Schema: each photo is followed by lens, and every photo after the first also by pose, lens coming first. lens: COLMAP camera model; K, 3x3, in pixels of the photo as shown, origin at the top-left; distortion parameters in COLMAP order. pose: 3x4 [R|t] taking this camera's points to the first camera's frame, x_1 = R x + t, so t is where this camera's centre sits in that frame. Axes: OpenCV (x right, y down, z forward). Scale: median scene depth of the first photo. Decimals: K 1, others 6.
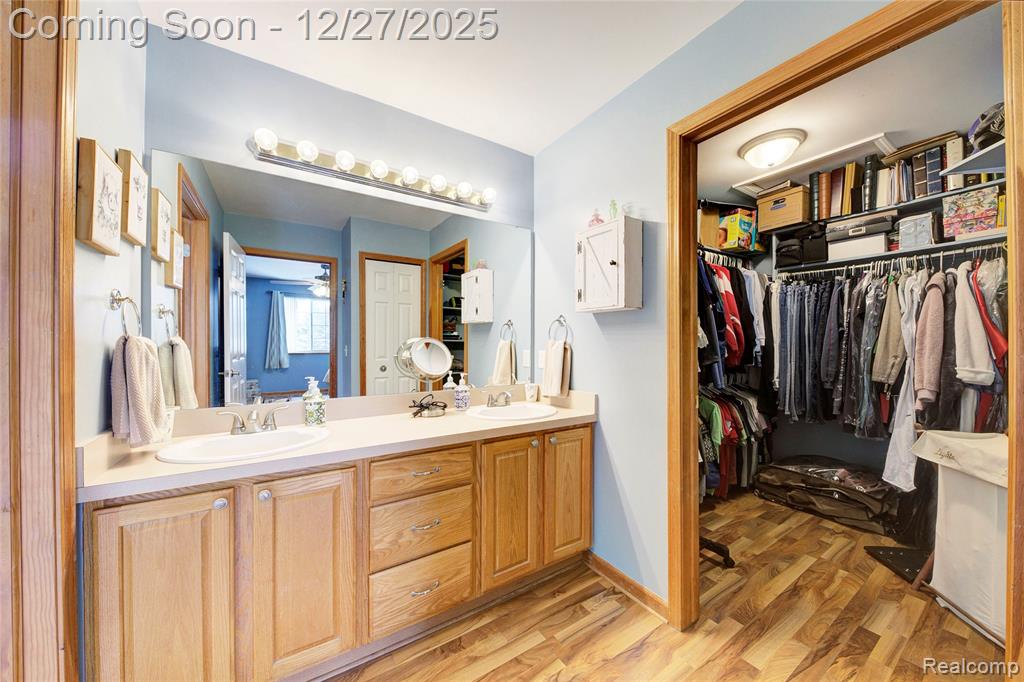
lens RADIAL K [[352.2, 0, 510.4], [0, 352.2, 343.5], [0, 0, 1]] dist [0.003195, -0.000250]
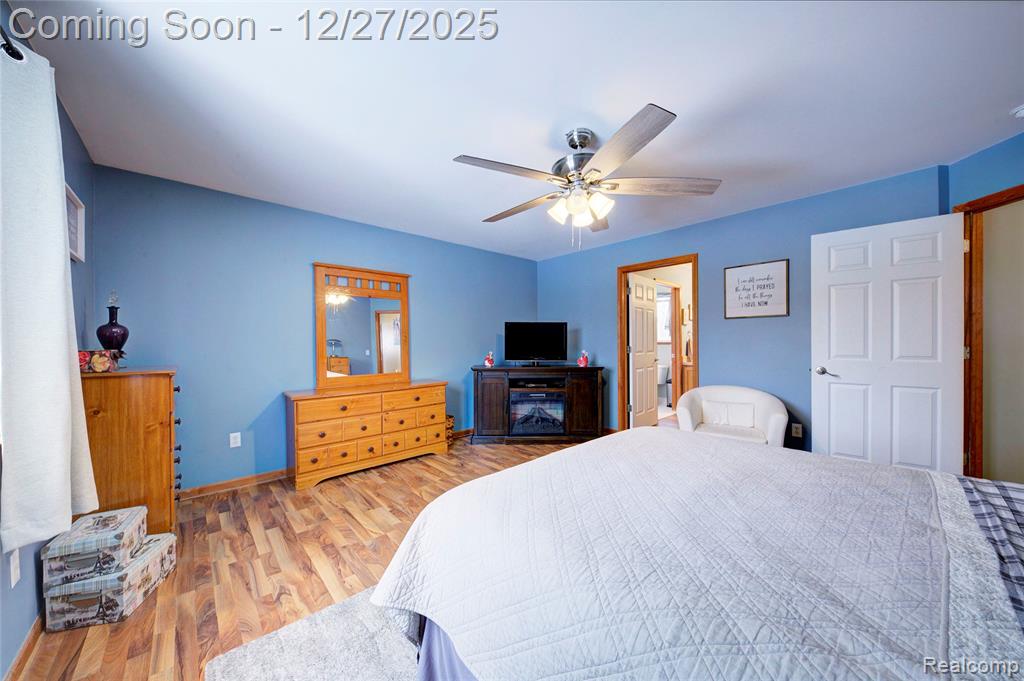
lens RADIAL K [[352.2, 0, 511.8], [0, 352.2, 343.2], [0, 0, 1]] dist [0.003195, -0.000250]
pose [[0.166764, 0.004482, -0.985987, 4.459002], [0.008006, 0.999951, 0.005900, -0.007110], [0.985964, -0.008878, 0.166720, -3.043818]]
